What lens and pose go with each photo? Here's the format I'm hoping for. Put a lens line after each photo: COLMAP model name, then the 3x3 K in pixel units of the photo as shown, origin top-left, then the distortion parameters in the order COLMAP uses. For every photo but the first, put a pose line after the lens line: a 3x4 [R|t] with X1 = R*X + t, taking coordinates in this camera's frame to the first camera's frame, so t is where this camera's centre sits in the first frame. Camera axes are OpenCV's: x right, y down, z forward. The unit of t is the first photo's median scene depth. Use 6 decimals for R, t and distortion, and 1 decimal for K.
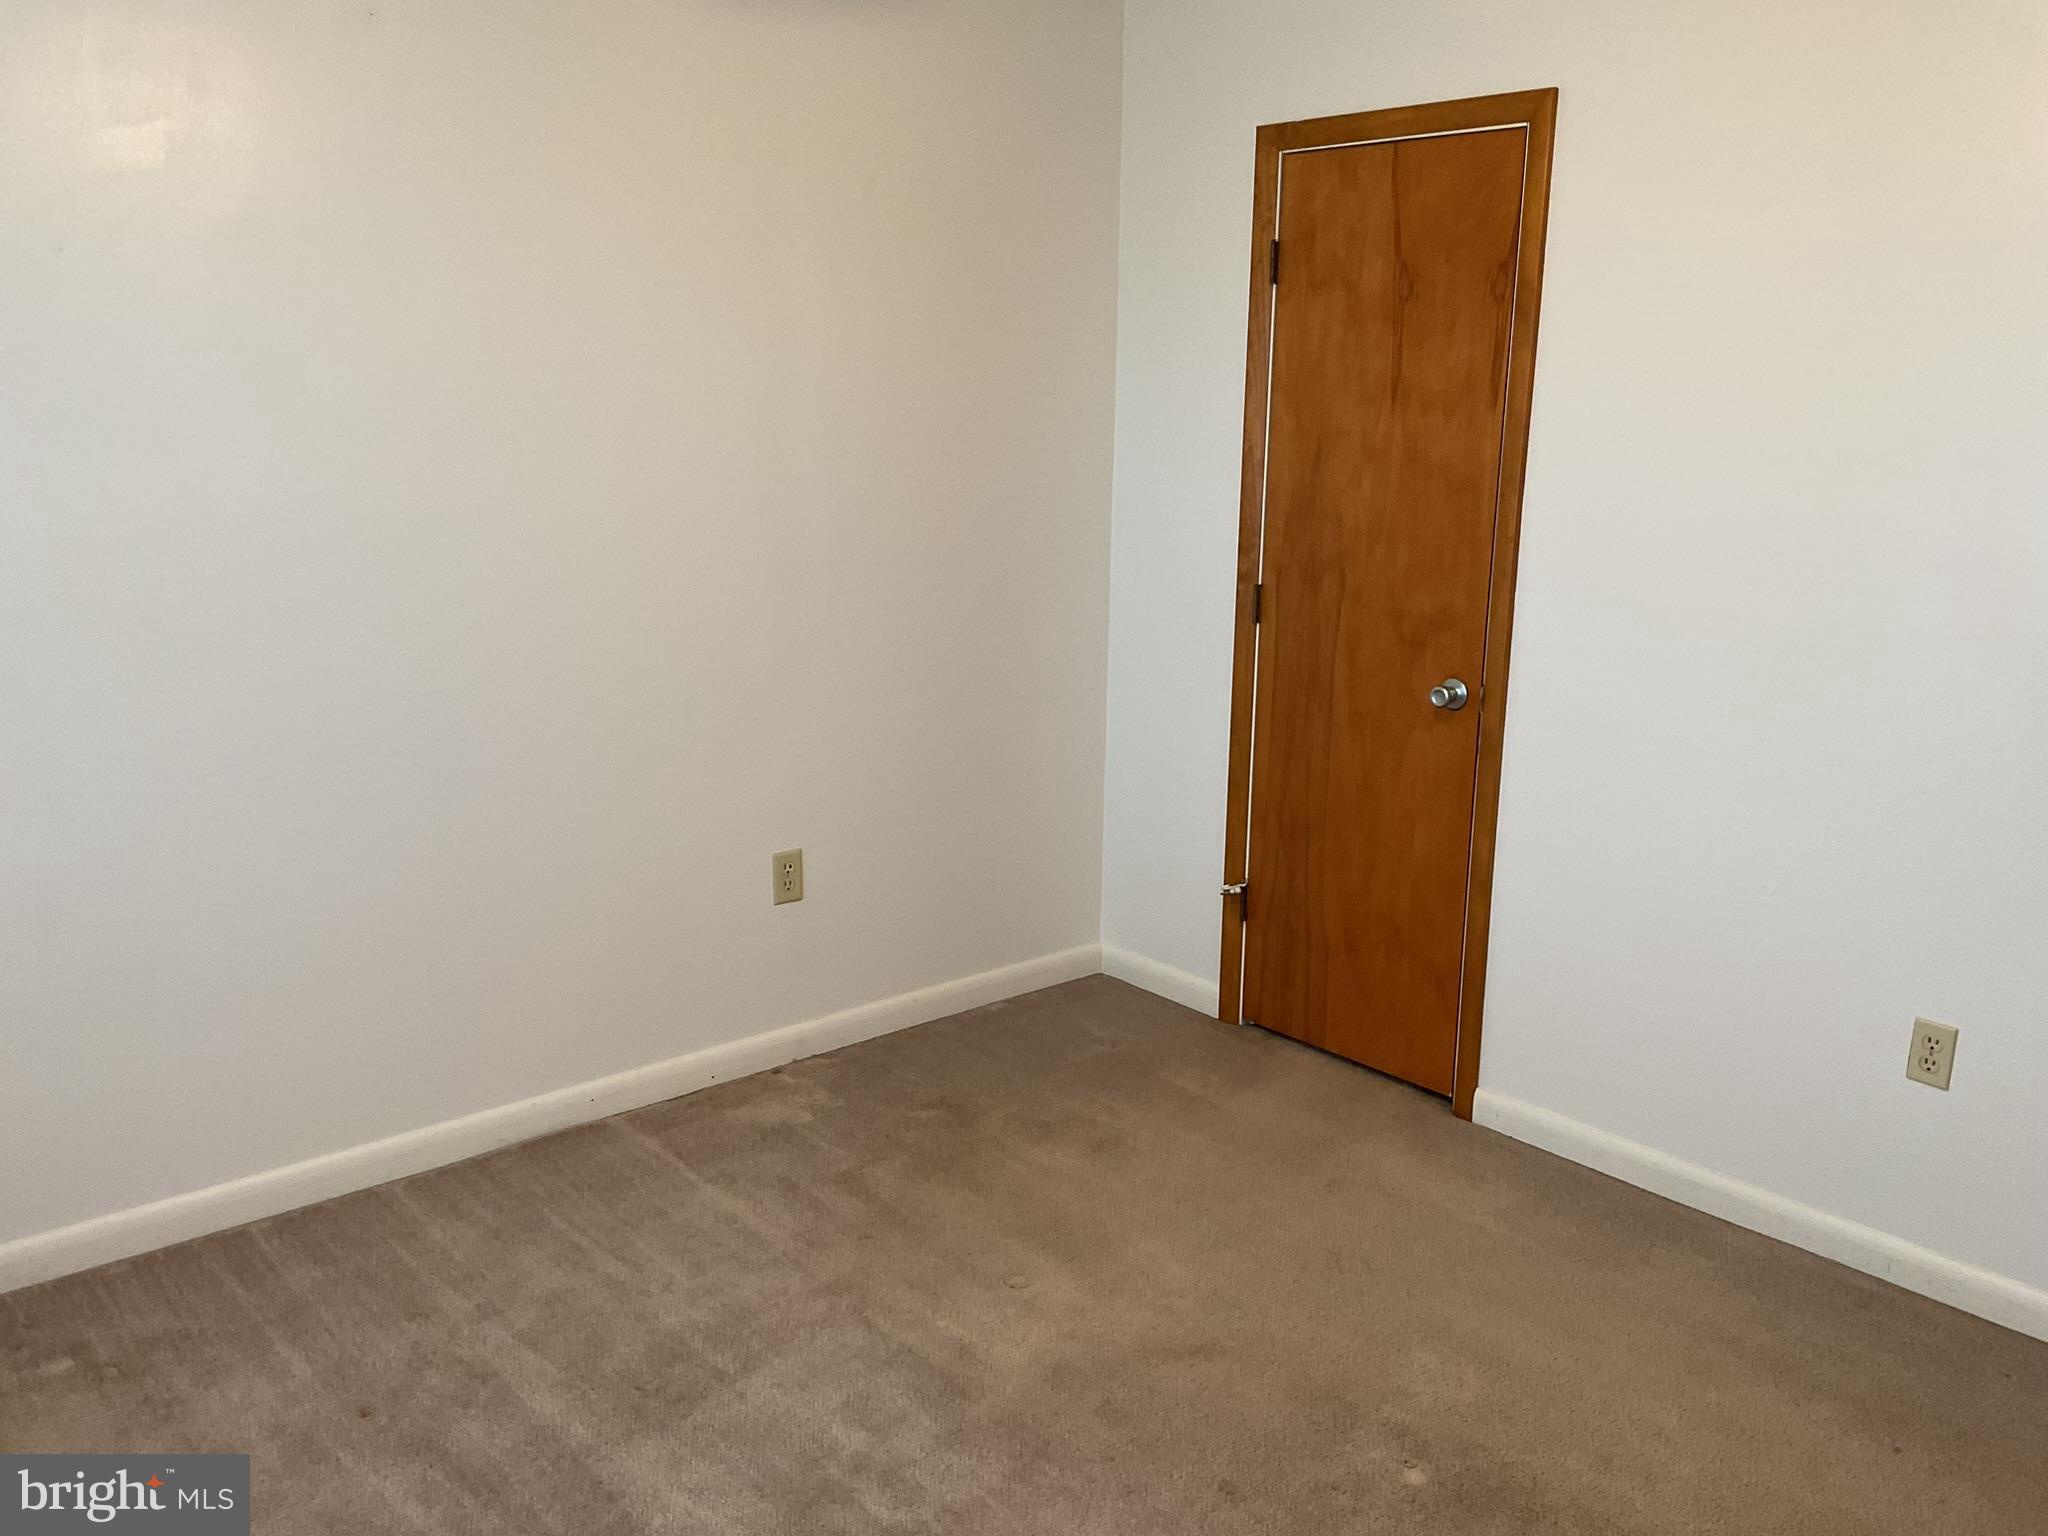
lens RADIAL K [[1649.1, 0, 994.9], [0, 1649.1, 780.9], [0, 0, 1]] dist [0.007049, -0.051370]
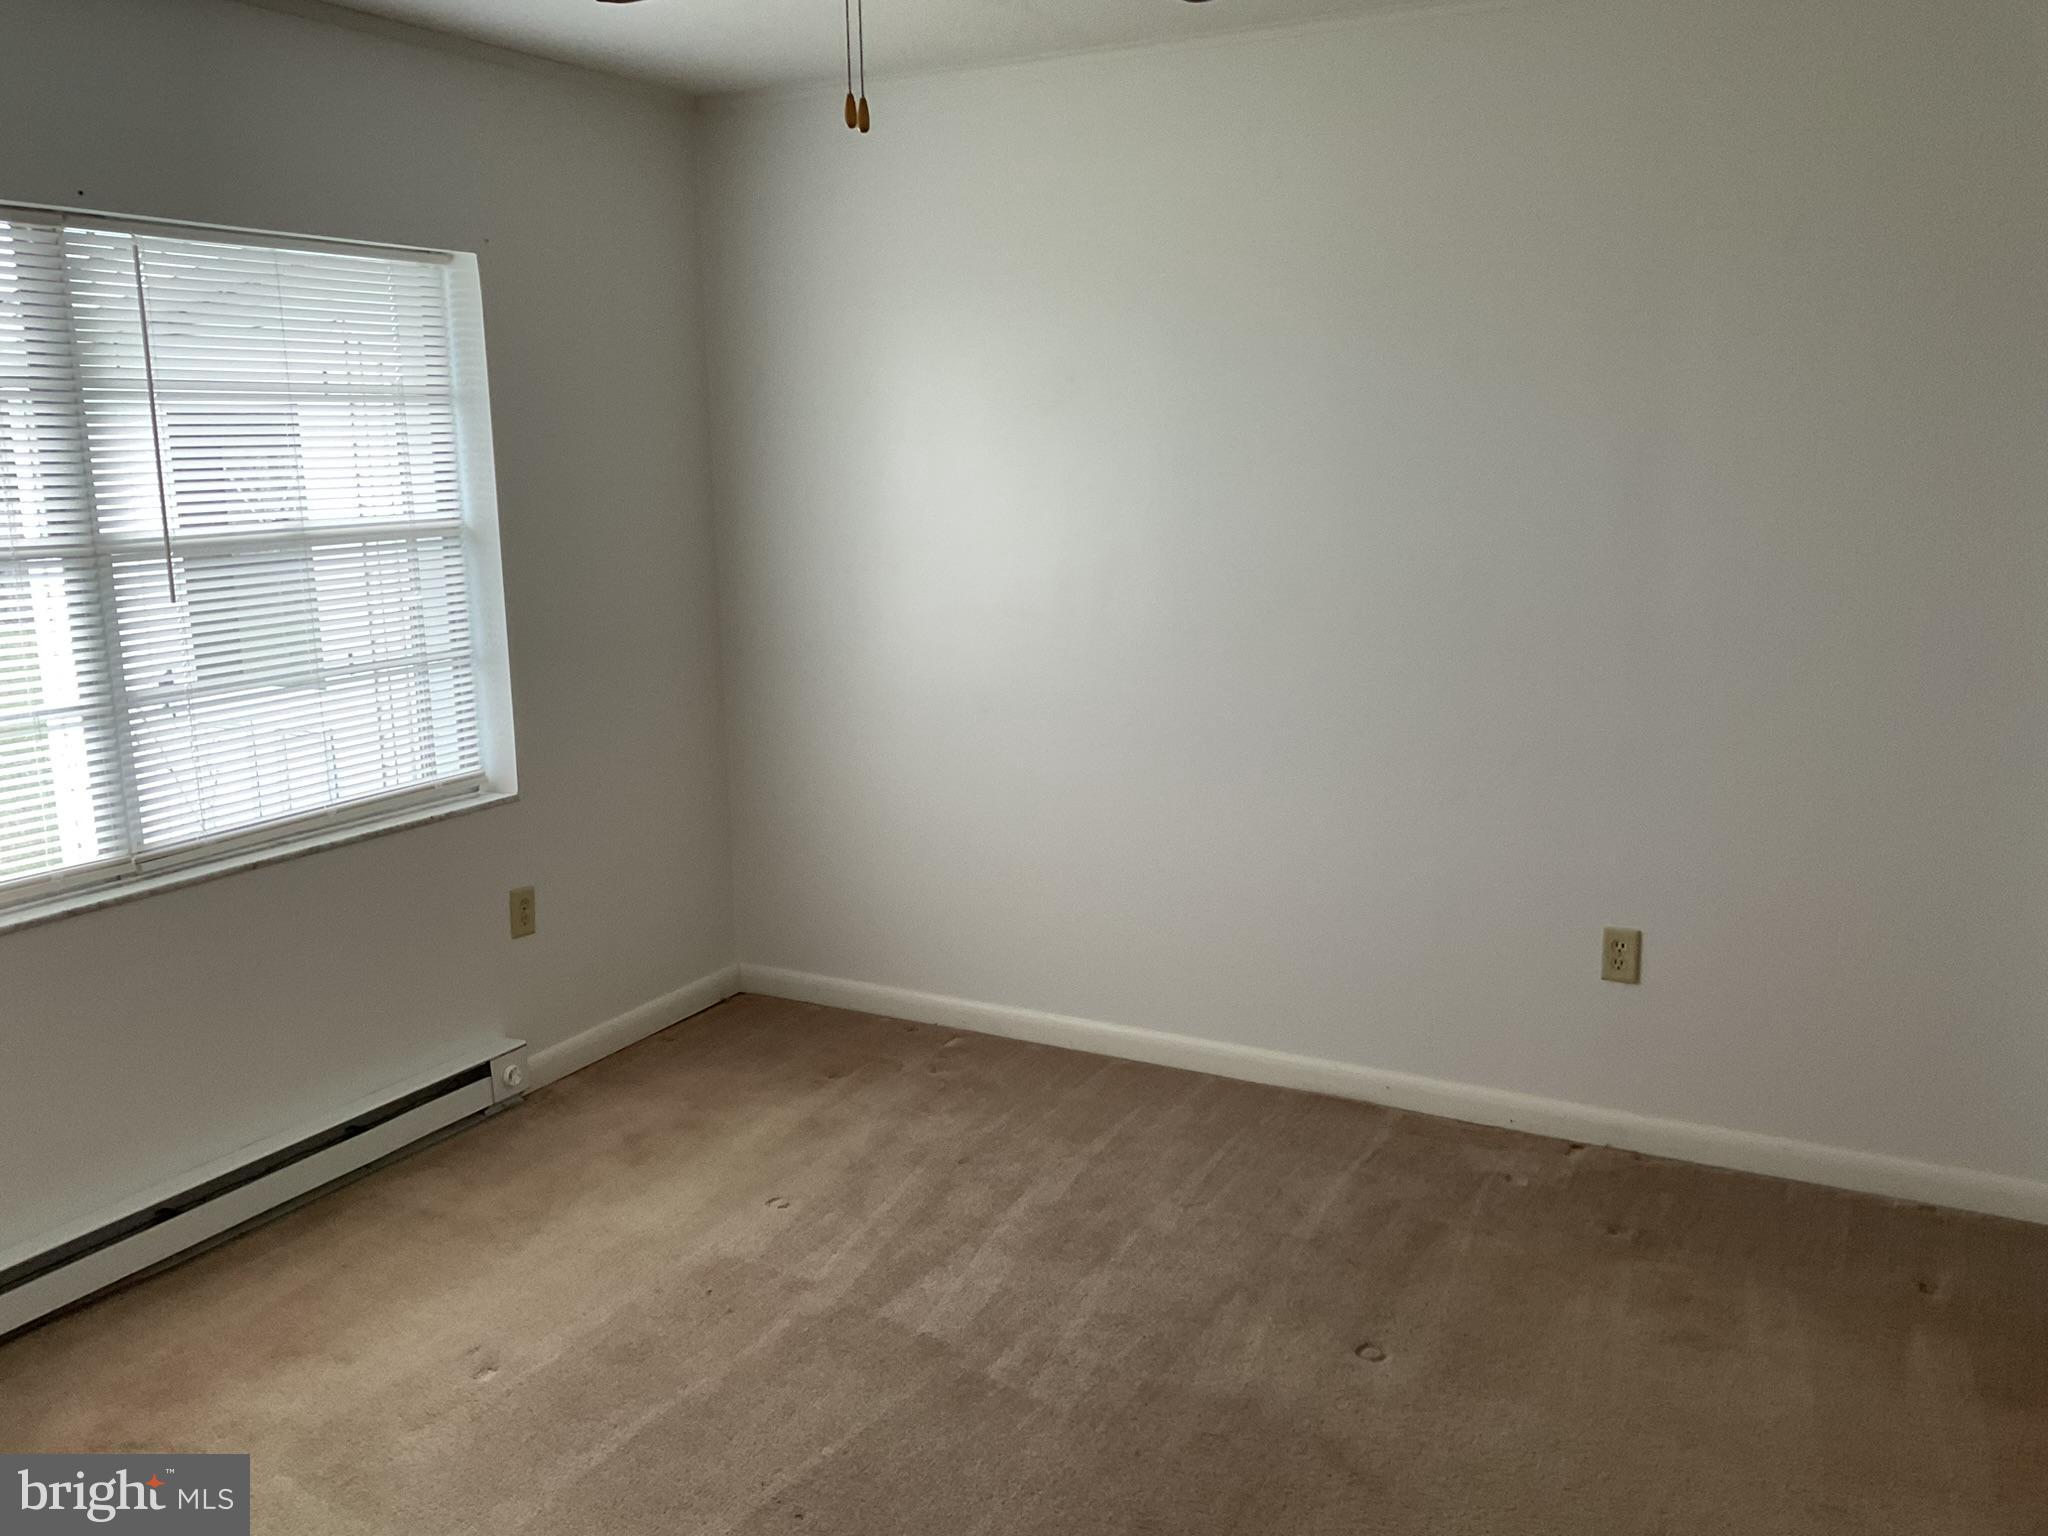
lens RADIAL K [[1649.1, 0, 994.9], [0, 1649.1, 780.9], [0, 0, 1]] dist [0.007049, -0.051370]
pose [[0.345006, 0.175492, -0.922049, 0.713052], [-0.191947, 0.974796, 0.113710, -0.092848], [0.918764, 0.137753, 0.369995, 0.335773]]
